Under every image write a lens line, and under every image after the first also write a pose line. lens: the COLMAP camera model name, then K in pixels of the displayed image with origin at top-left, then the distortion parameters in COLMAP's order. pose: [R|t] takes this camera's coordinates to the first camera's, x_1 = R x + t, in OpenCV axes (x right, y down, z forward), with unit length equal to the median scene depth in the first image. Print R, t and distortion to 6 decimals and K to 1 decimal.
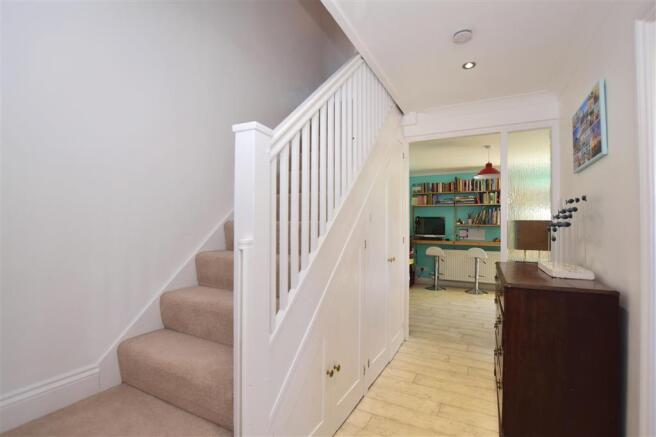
lens RADIAL K [[313.0, 0, 328.0], [0, 313.0, 218.5], [0, 0, 1]] dist [-0.037181, 0.000213]
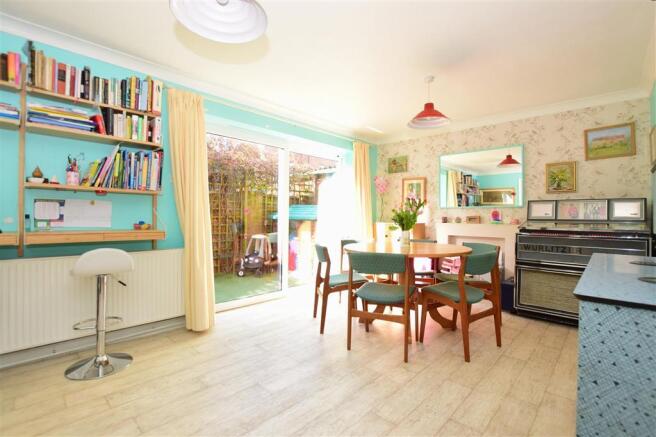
lens RADIAL K [[302.0, 0, 326.0], [0, 302.0, 216.7], [0, 0, 1]] dist [-0.033978, 0.001228]
pose [[0.265988, -0.001689, 0.963975, 0.199293], [-0.017439, 0.999826, 0.006563, 0.048499], [-0.963819, -0.018557, 0.265912, 0.620425]]
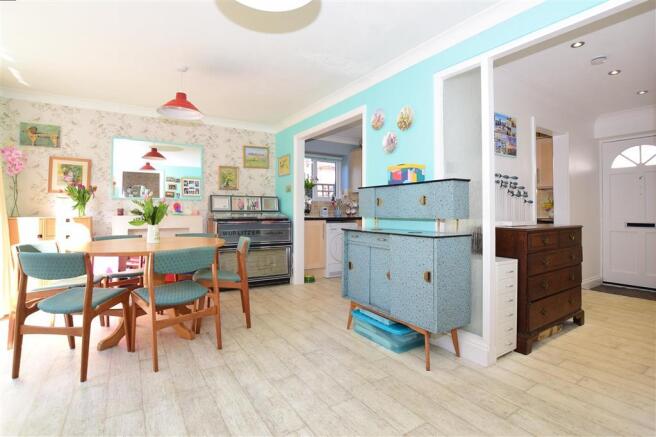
lens RADIAL K [[320.7, 0, 331.5], [0, 320.7, 206.3], [0, 0, 1]] dist [-0.034493, 0.000966]
pose [[-0.873013, 0.001044, 0.487696, 0.257919], [-0.010652, 0.999718, -0.021207, 0.053232], [-0.487580, -0.023709, -0.872756, 0.904782]]
